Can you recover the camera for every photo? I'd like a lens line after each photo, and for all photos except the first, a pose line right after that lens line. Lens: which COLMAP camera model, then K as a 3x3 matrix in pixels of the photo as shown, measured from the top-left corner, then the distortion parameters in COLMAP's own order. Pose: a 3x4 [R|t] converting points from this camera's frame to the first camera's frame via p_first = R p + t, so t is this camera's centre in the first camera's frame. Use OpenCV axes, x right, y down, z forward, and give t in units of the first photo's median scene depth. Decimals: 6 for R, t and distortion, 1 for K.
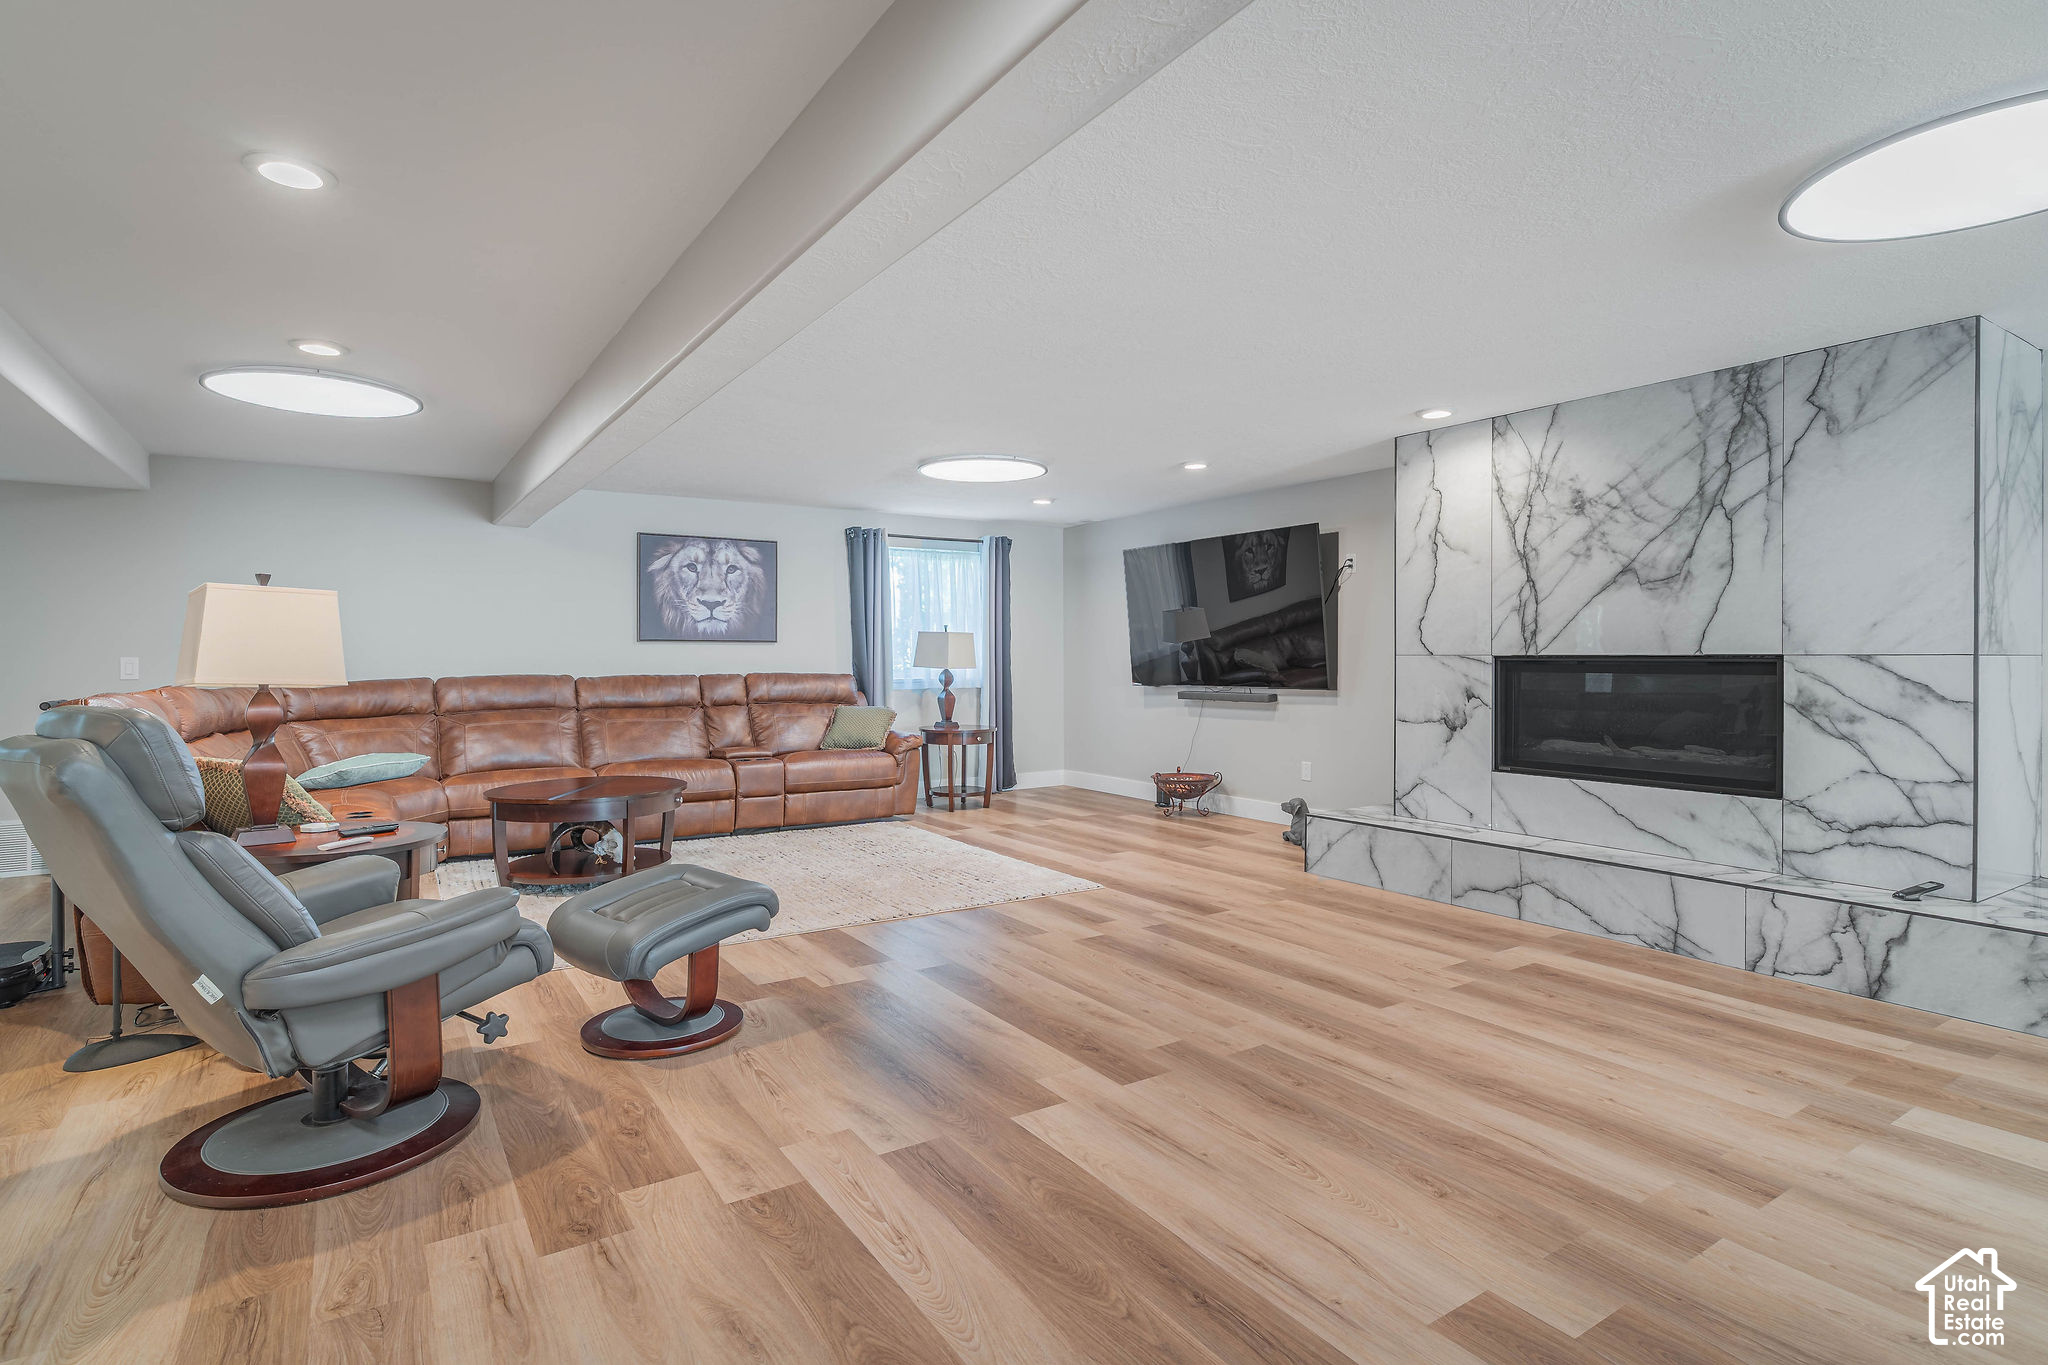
lens RADIAL K [[1022.9, 0, 1032.0], [0, 1022.9, 668.3], [0, 0, 1]] dist [0.004463, -0.001695]
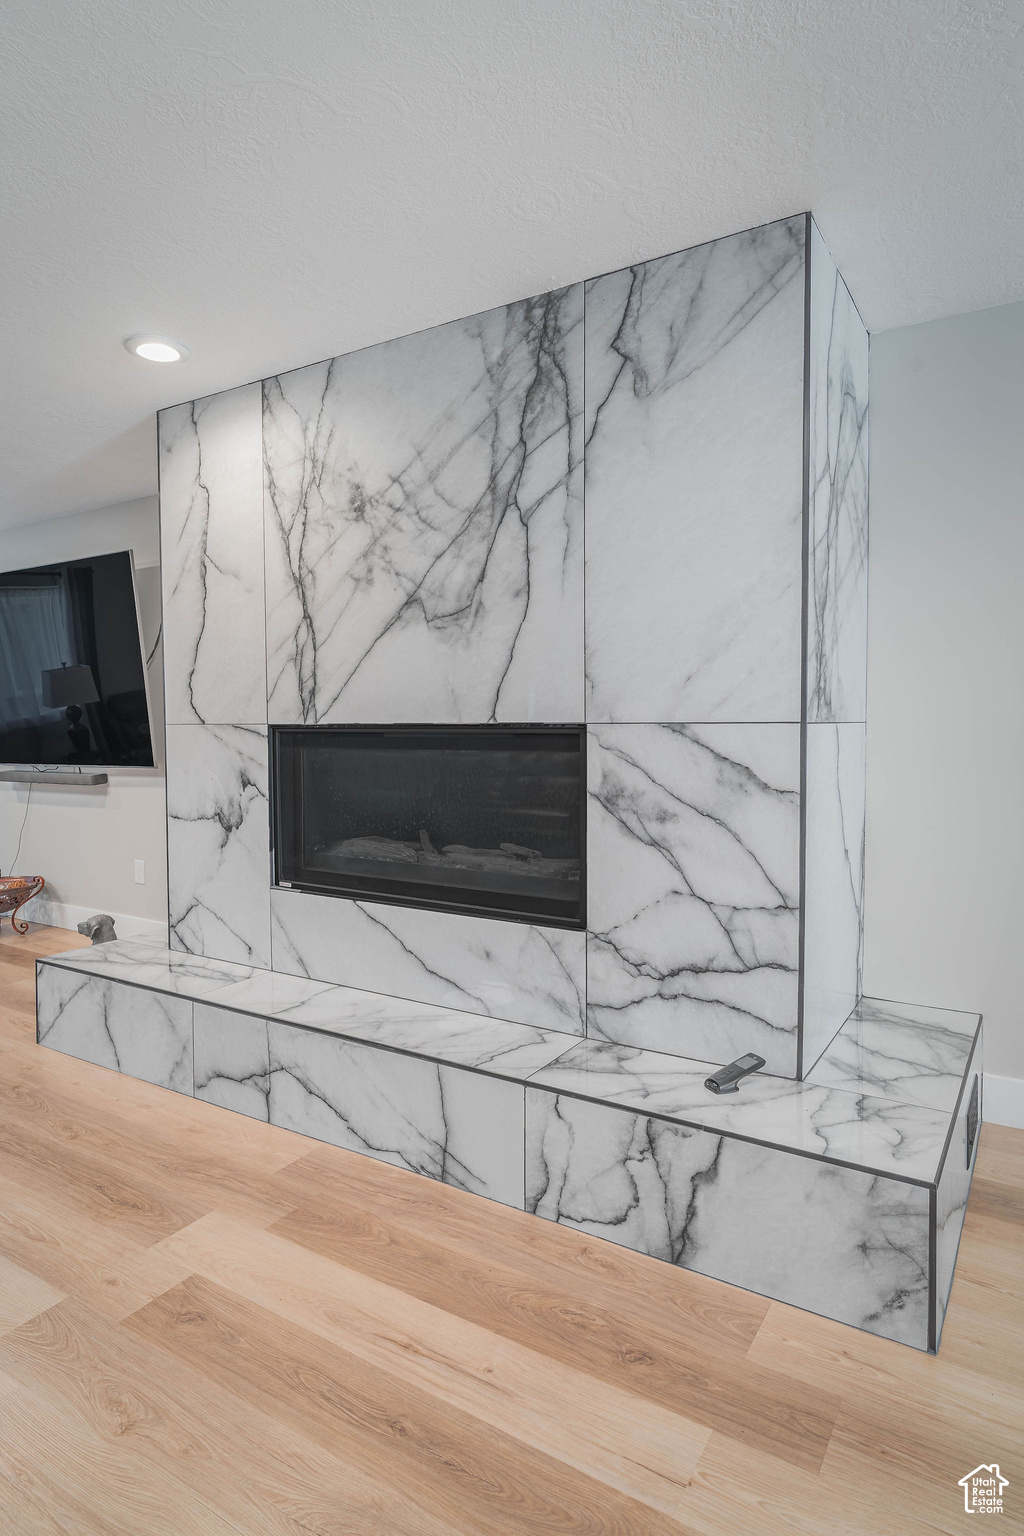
lens RADIAL K [[870.2, 0, 506.5], [0, 870.2, 768.0], [0, 0, 1]] dist [0.001049, -0.000210]
pose [[0.912491, -0.025880, 0.408278, 0.441784], [0.009073, 0.999032, 0.043049, -0.008642], [-0.408997, -0.035578, 0.911842, 0.484304]]
